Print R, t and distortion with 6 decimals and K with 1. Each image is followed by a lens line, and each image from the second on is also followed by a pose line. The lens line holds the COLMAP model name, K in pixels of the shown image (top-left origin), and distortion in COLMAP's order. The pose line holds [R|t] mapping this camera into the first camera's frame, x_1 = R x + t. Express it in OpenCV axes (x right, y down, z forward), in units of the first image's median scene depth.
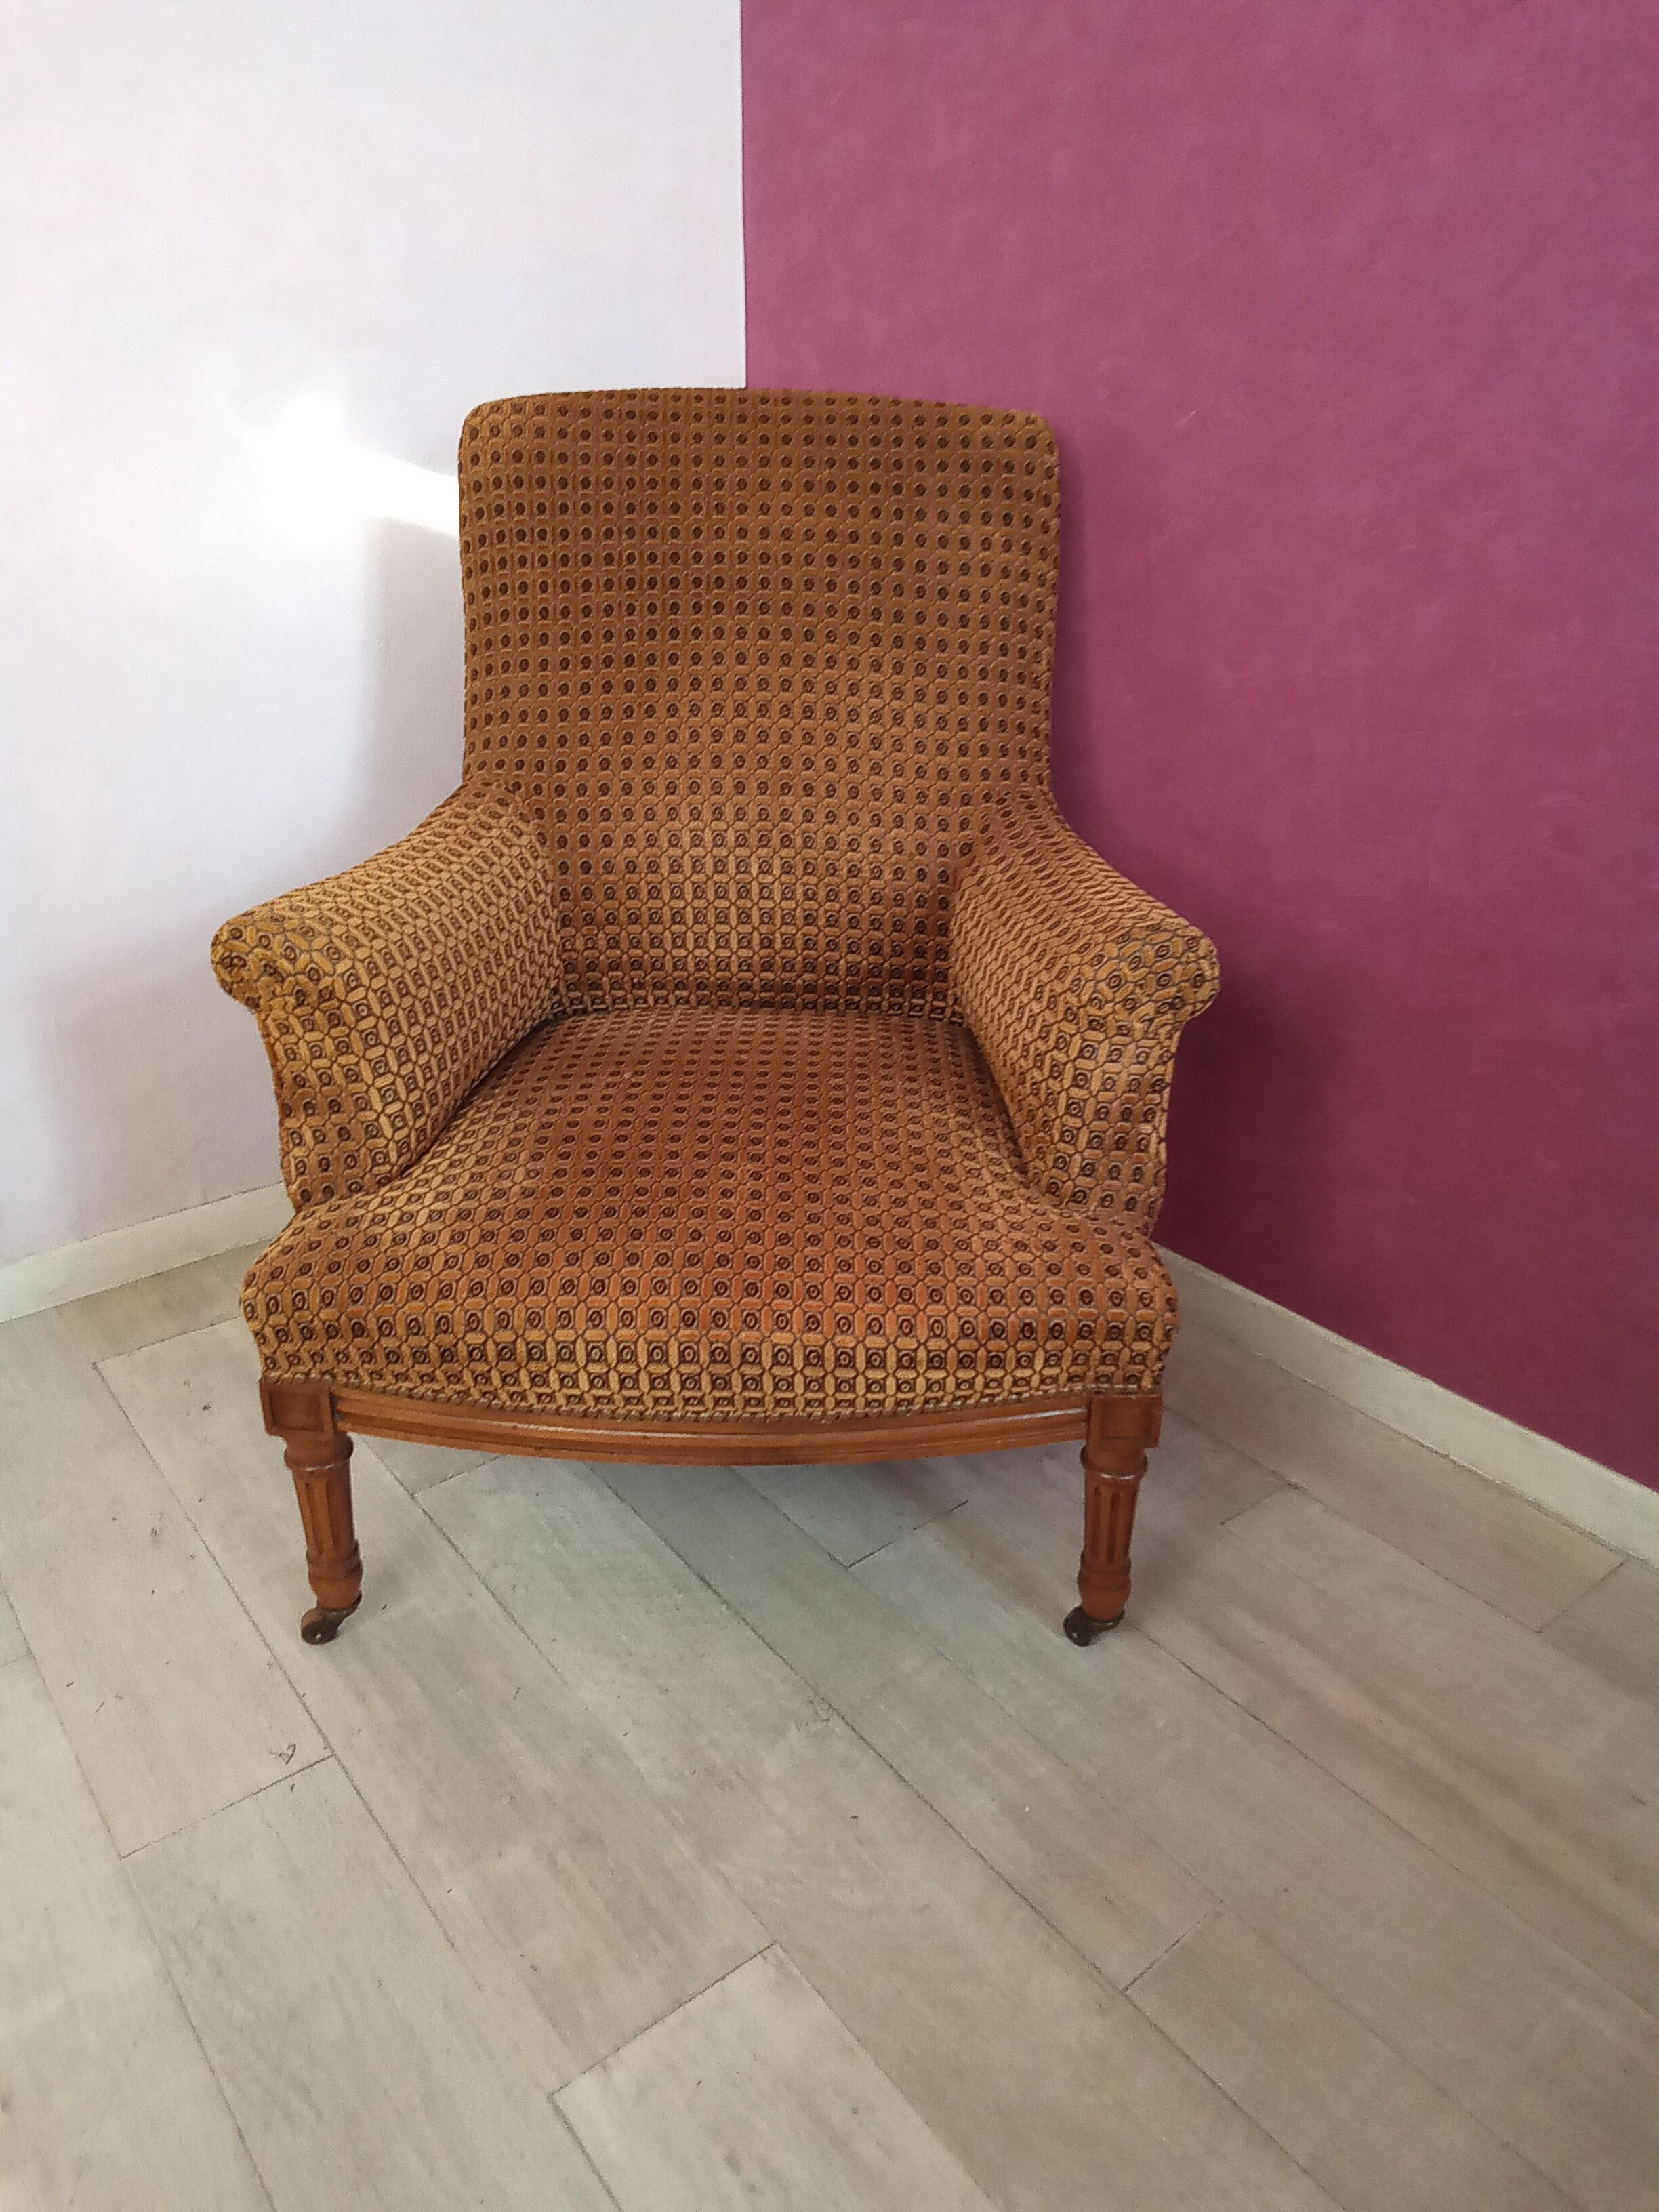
lens RADIAL K [[1534.4, 0, 829.8], [0, 1534.4, 1114.6], [0, 0, 1]] dist [0.053480, -0.063302]
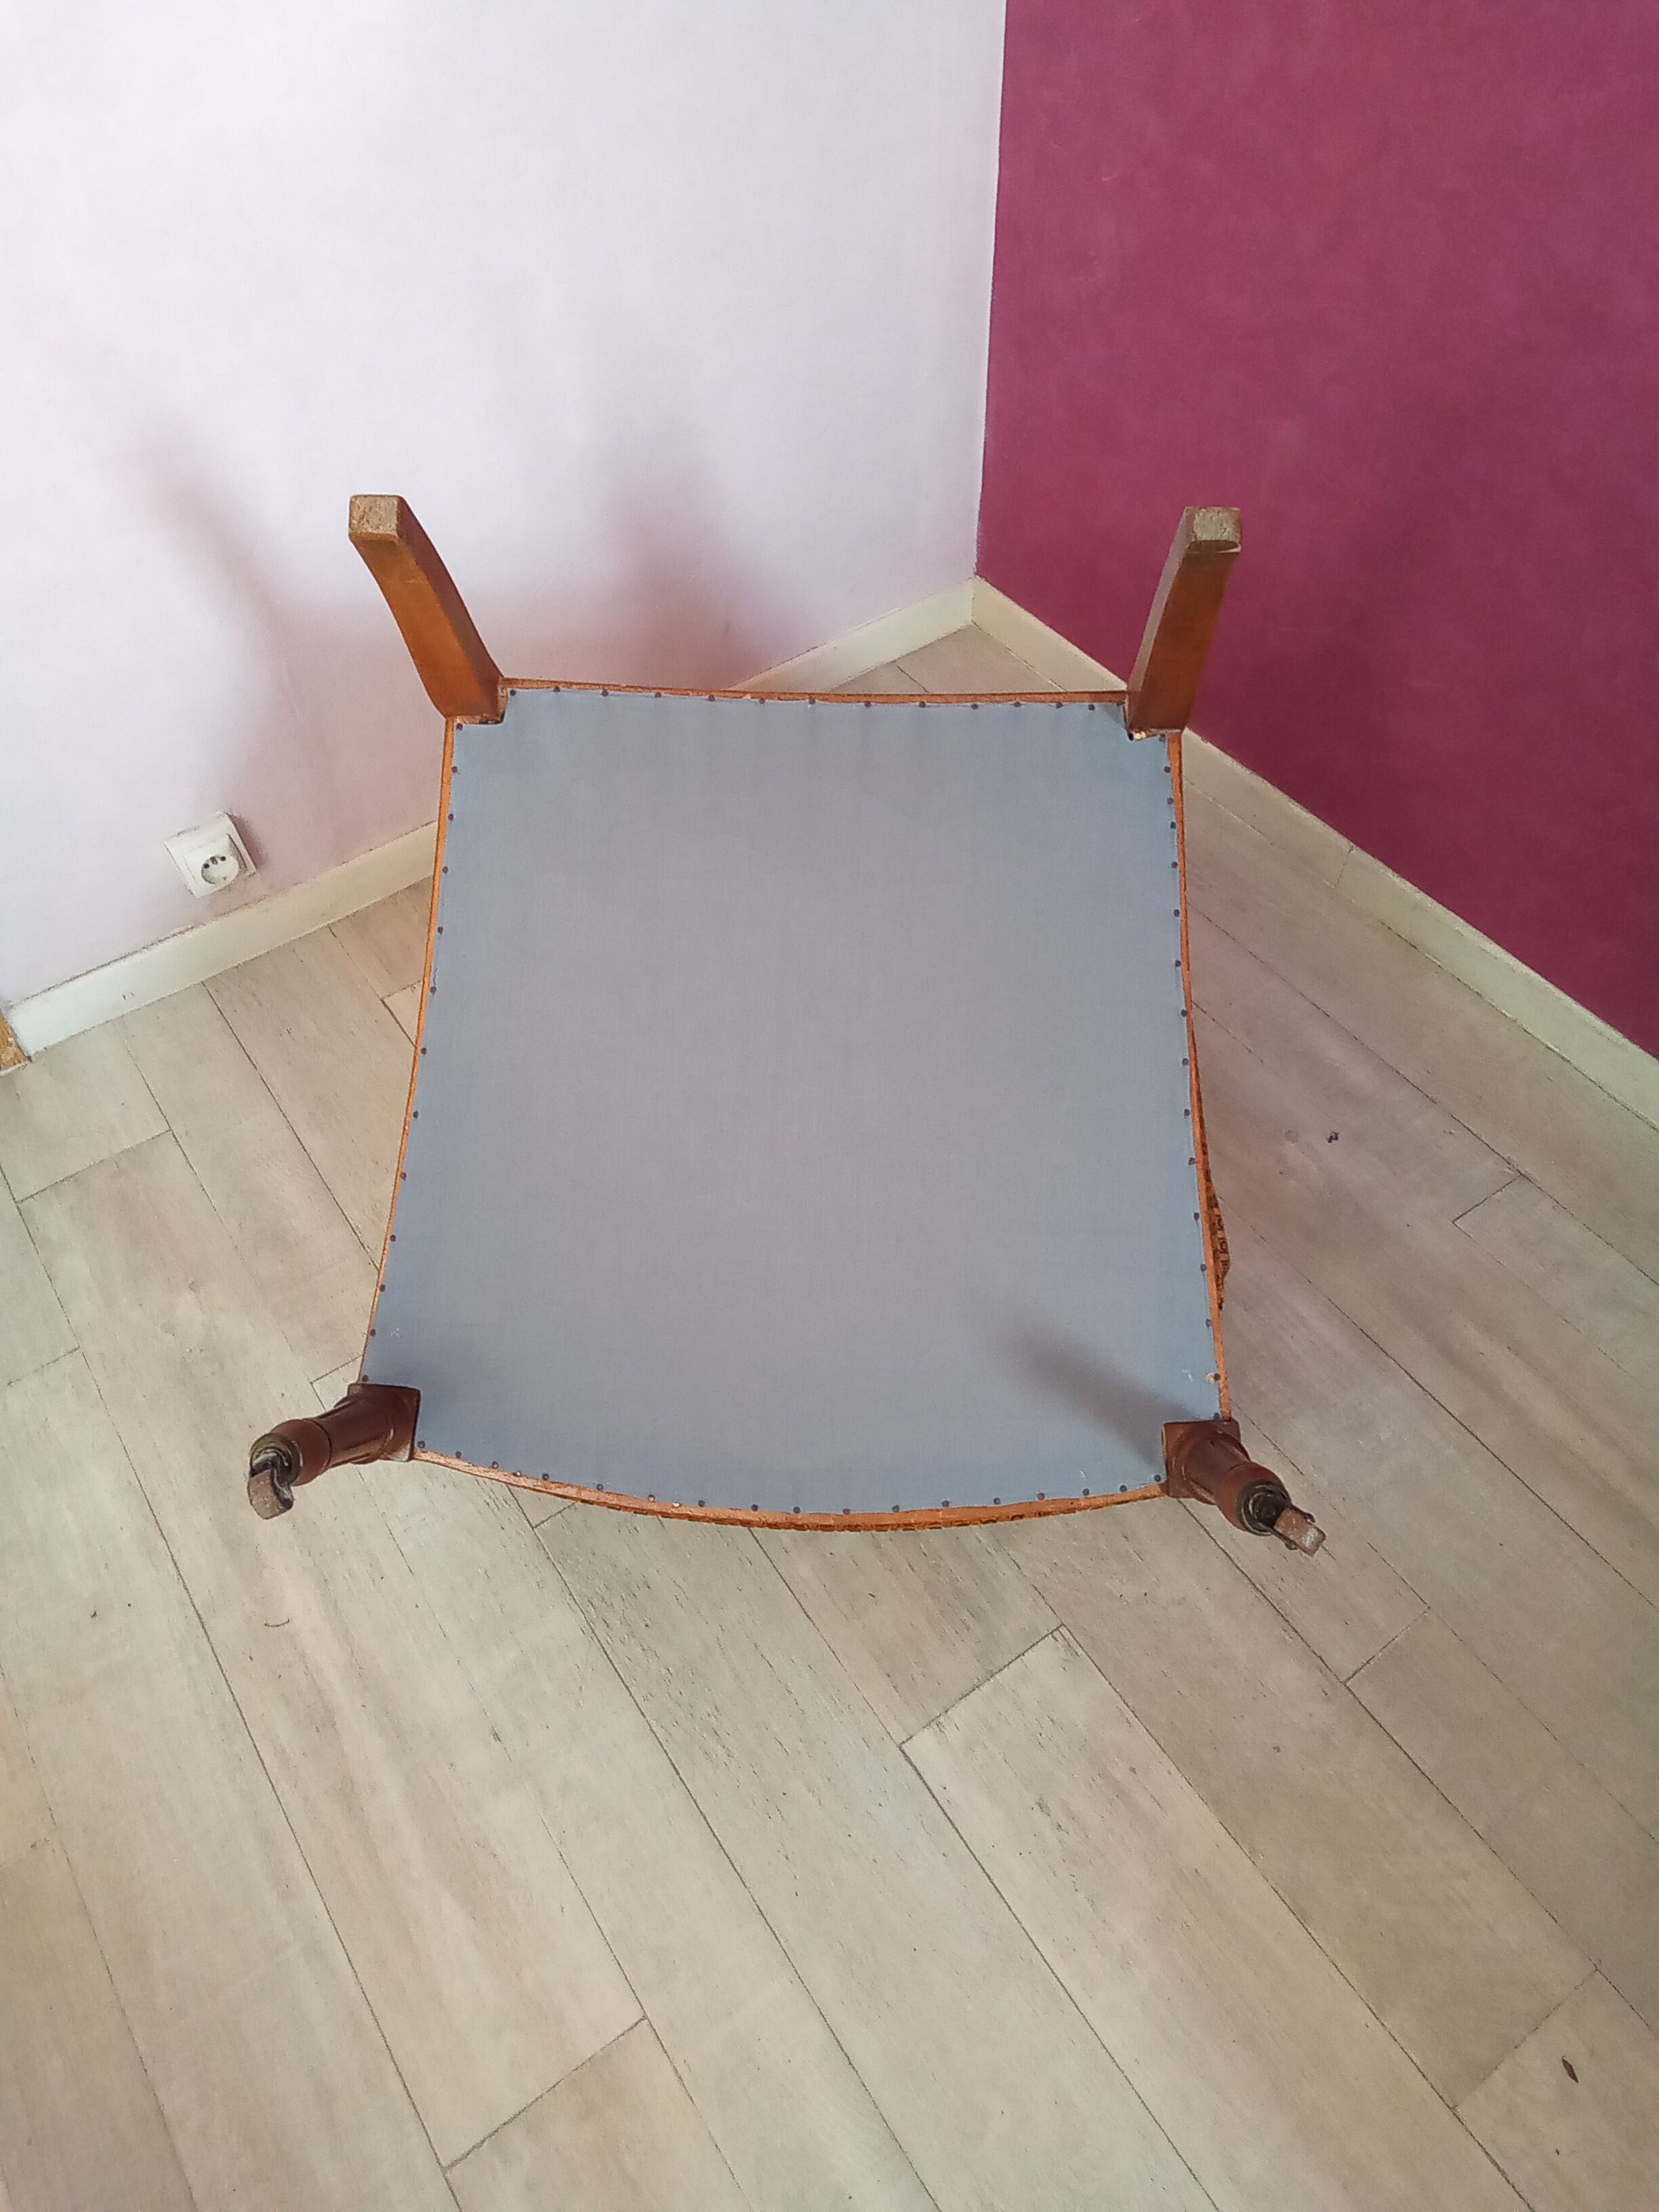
lens RADIAL K [[1525.4, 0, 828.8], [0, 1525.4, 1114.0], [0, 0, 1]] dist [0.054585, -0.062745]
pose [[0.997516, 0.027758, -0.064745, -0.136427], [0.005310, 0.886850, 0.462028, -0.360608], [0.070244, -0.461224, 0.884499, 0.068073]]
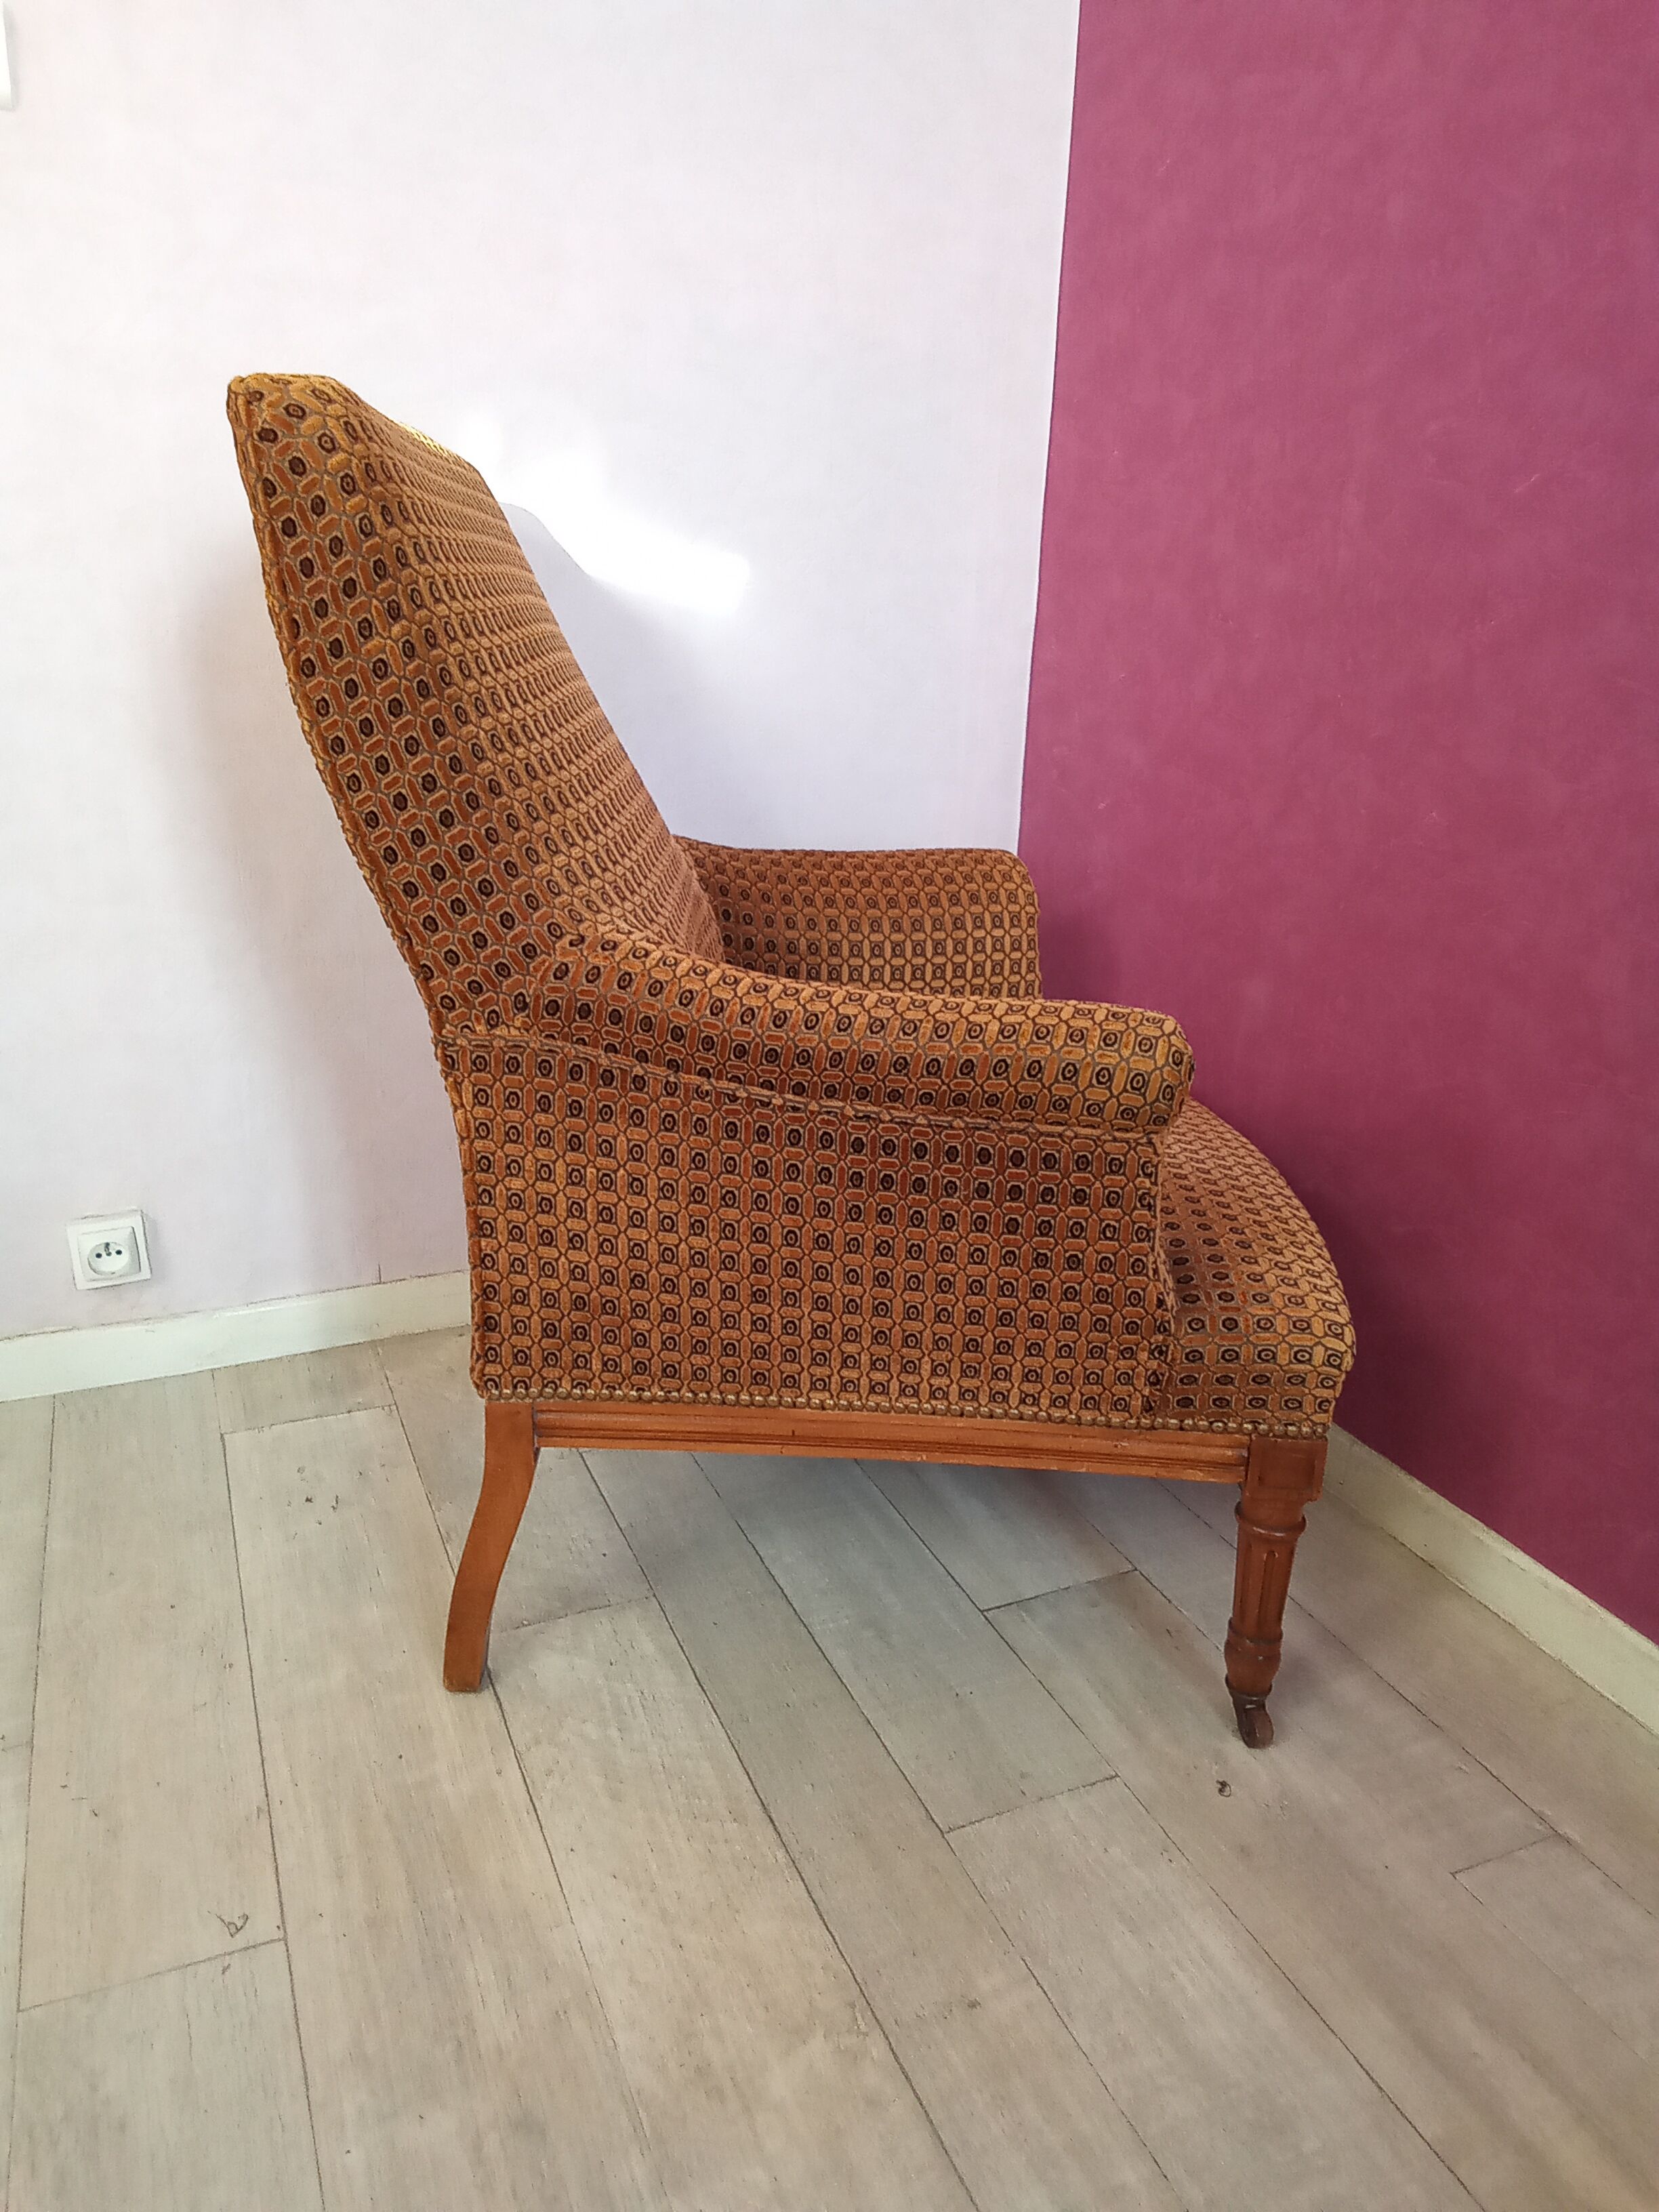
lens RADIAL K [[1534.4, 0, 829.8], [0, 1534.4, 1114.6], [0, 0, 1]] dist [0.053480, -0.063302]
pose [[0.968091, 0.102229, -0.228798, 0.114993], [-0.126192, 0.987670, -0.092645, 0.009927], [0.216506, 0.118561, 0.969055, 0.190217]]
